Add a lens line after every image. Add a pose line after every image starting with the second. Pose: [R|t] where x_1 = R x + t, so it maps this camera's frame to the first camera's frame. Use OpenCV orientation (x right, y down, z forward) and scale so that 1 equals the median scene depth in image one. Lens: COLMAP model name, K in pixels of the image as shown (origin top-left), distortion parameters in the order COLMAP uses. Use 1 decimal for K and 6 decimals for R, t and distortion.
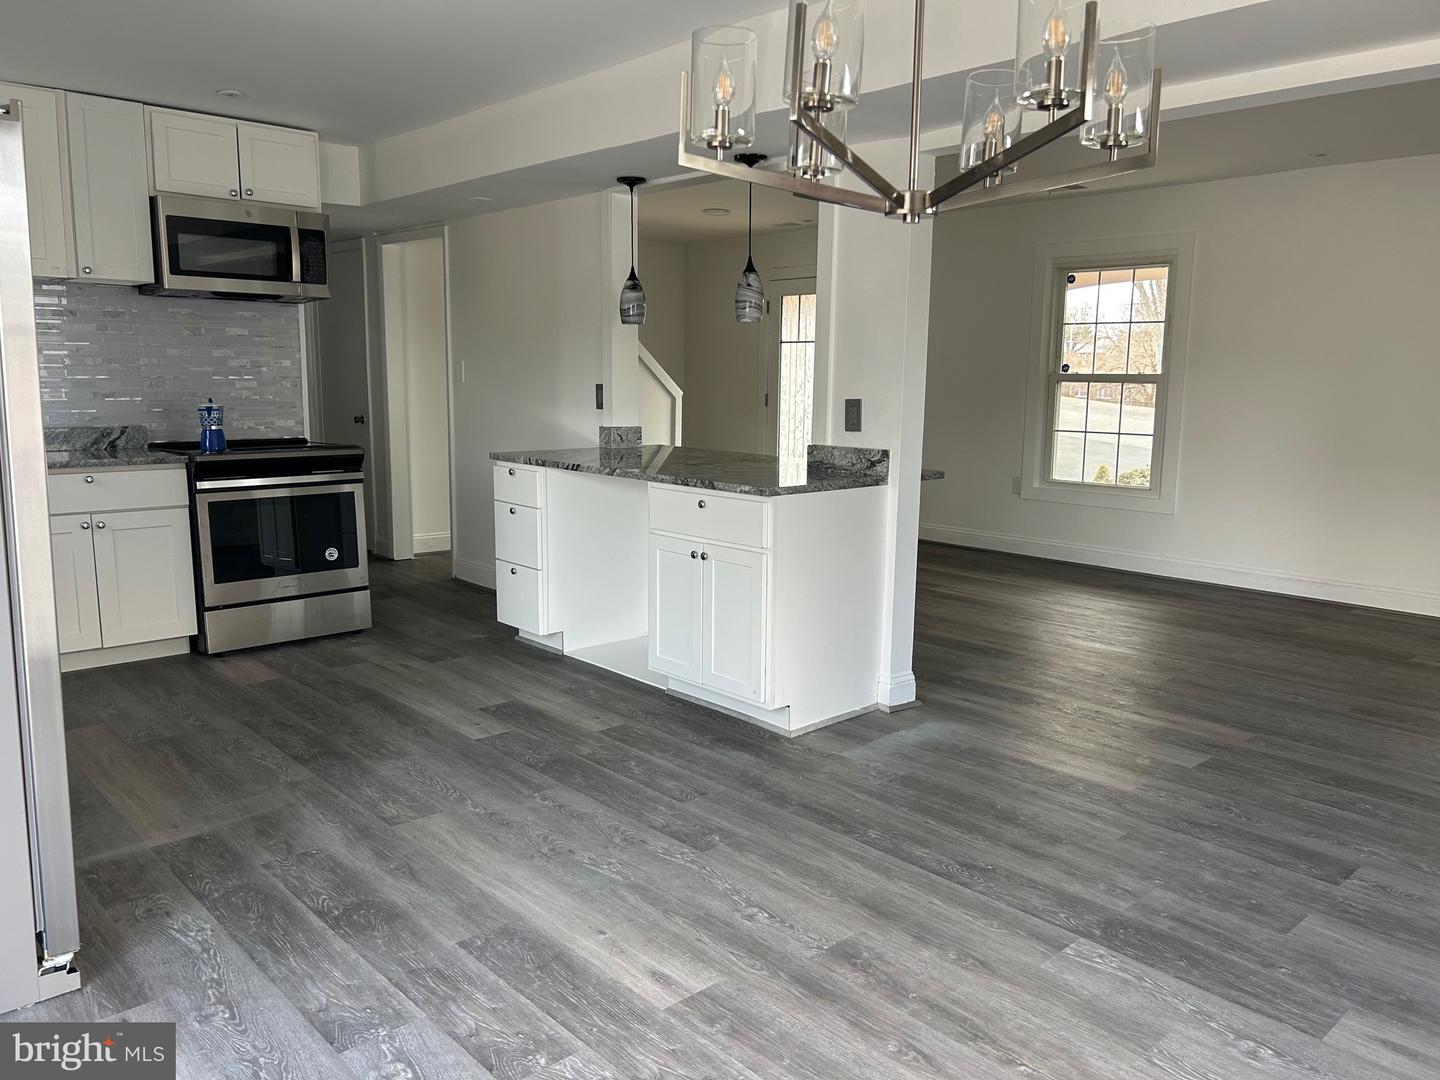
lens RADIAL K [[1083.8, 0, 720.0], [0, 1083.8, 540.0], [0, 0, 1]] dist [0.008152, -0.001318]
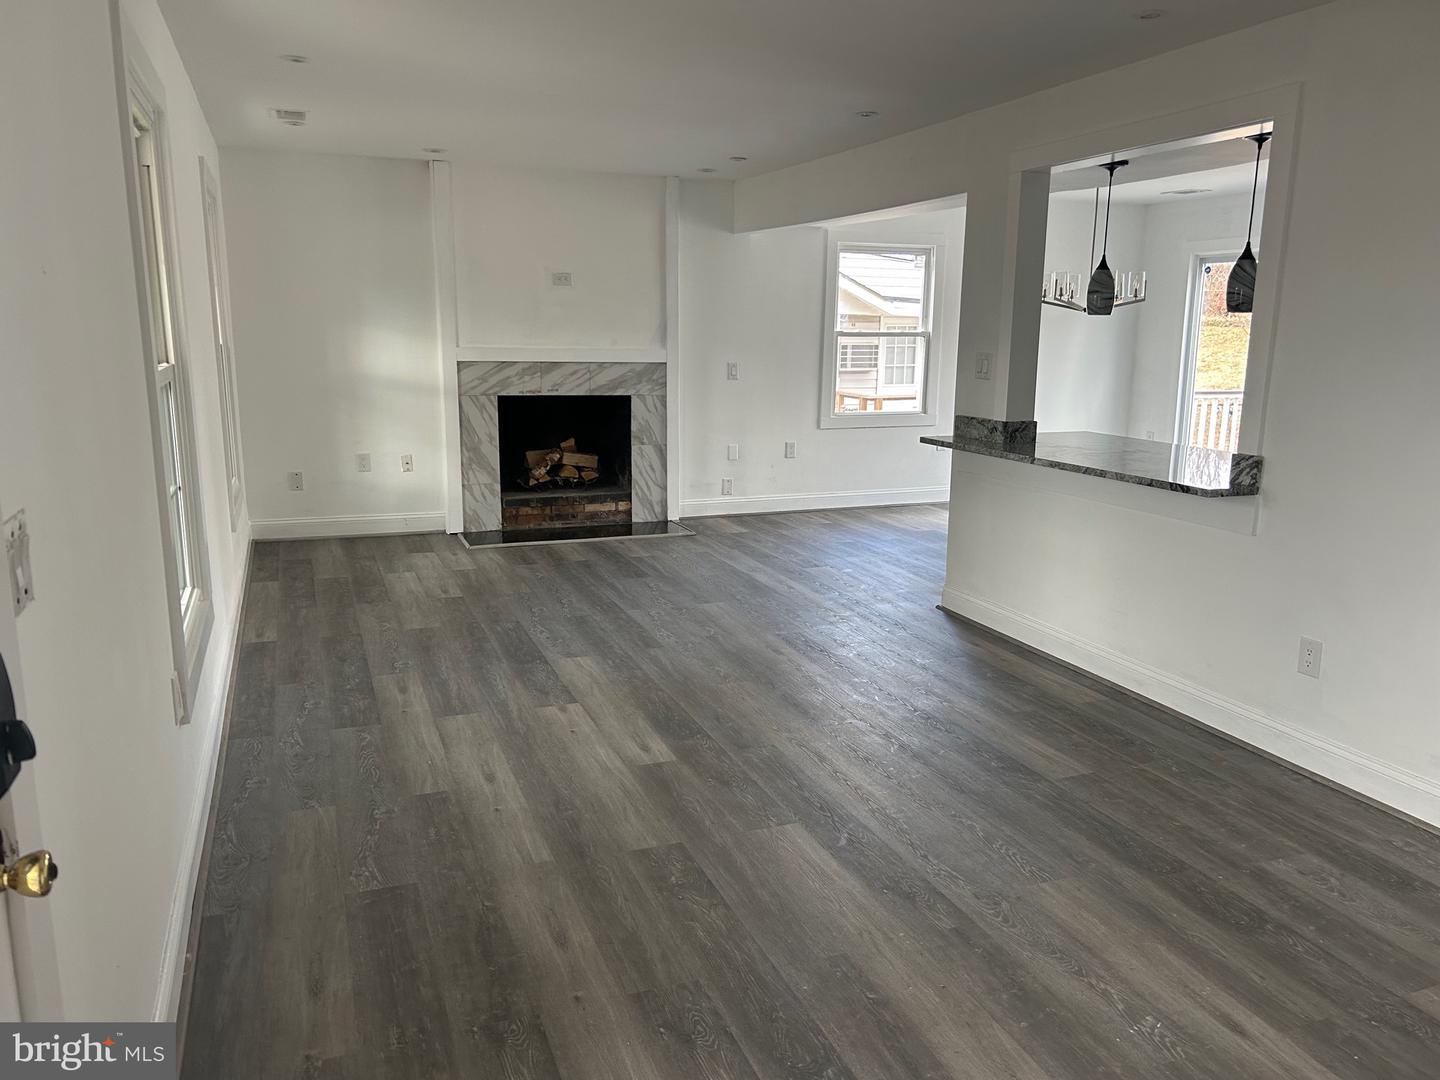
lens RADIAL K [[1083.8, 0, 720.0], [0, 1083.8, 540.0], [0, 0, 1]] dist [0.008152, -0.001318]
pose [[-0.931707, -0.092373, 0.351267, -0.031129], [0.034266, 0.940450, 0.338200, -0.500634], [-0.361590, 0.327140, -0.873059, 2.895694]]
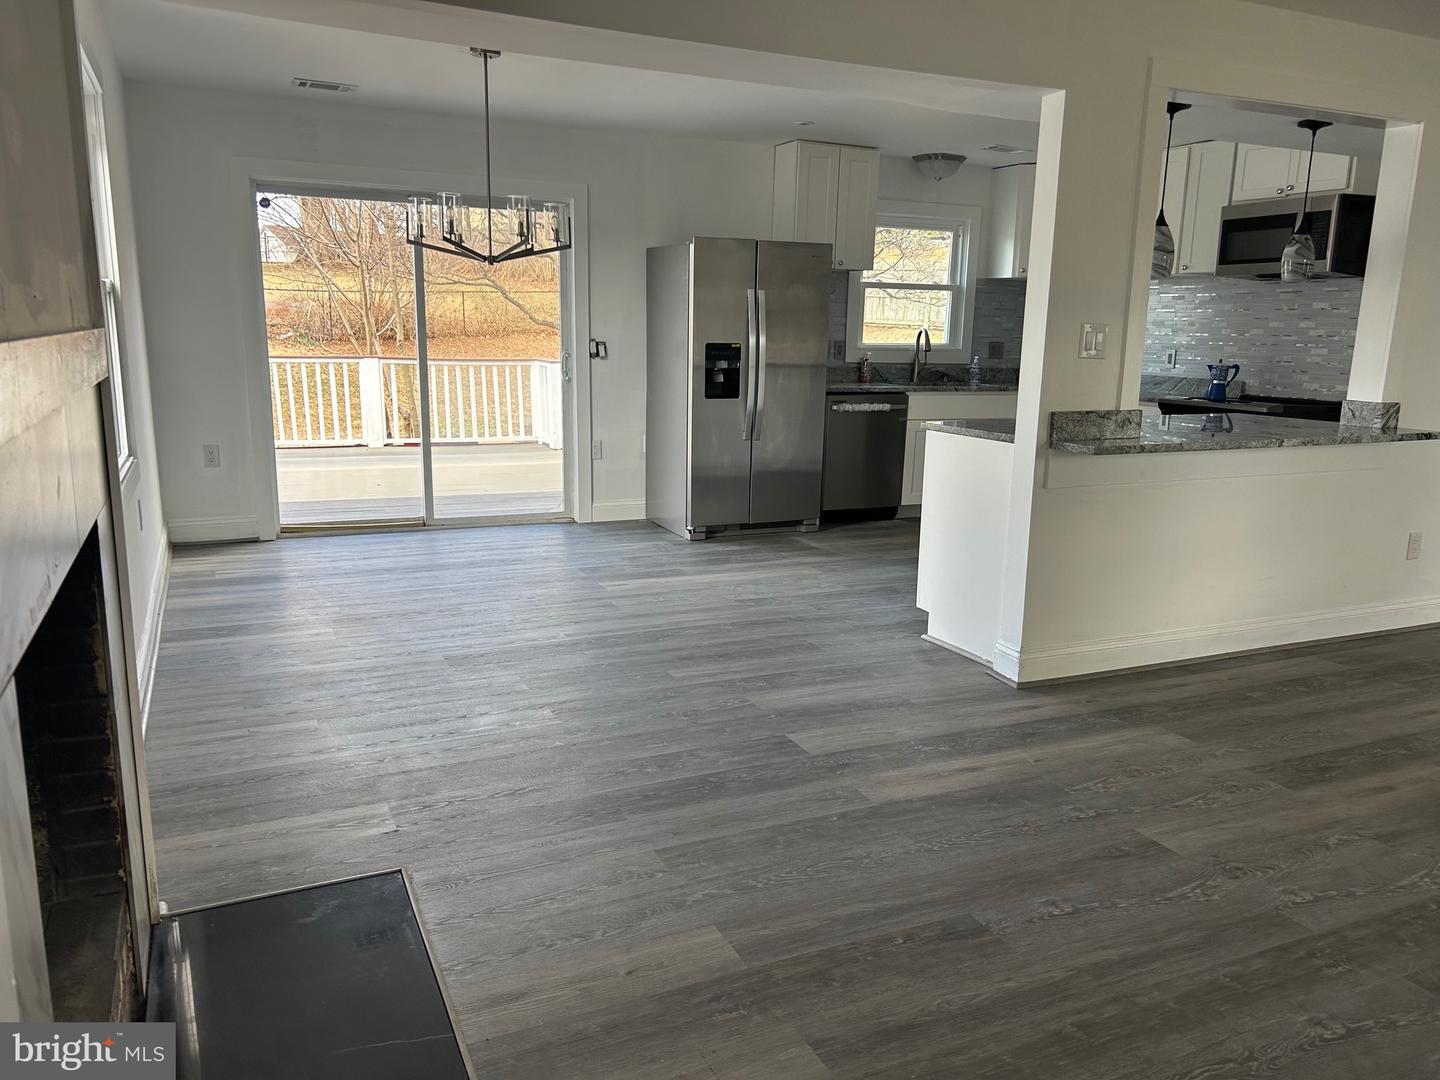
lens RADIAL K [[1083.8, 0, 720.0], [0, 1083.8, 540.0], [0, 0, 1]] dist [0.008152, -0.001318]
pose [[-0.305548, 0.170939, -0.936707, 1.452521], [-0.165590, 0.959224, 0.229063, -0.185670], [0.937668, 0.225099, -0.264783, 1.268044]]
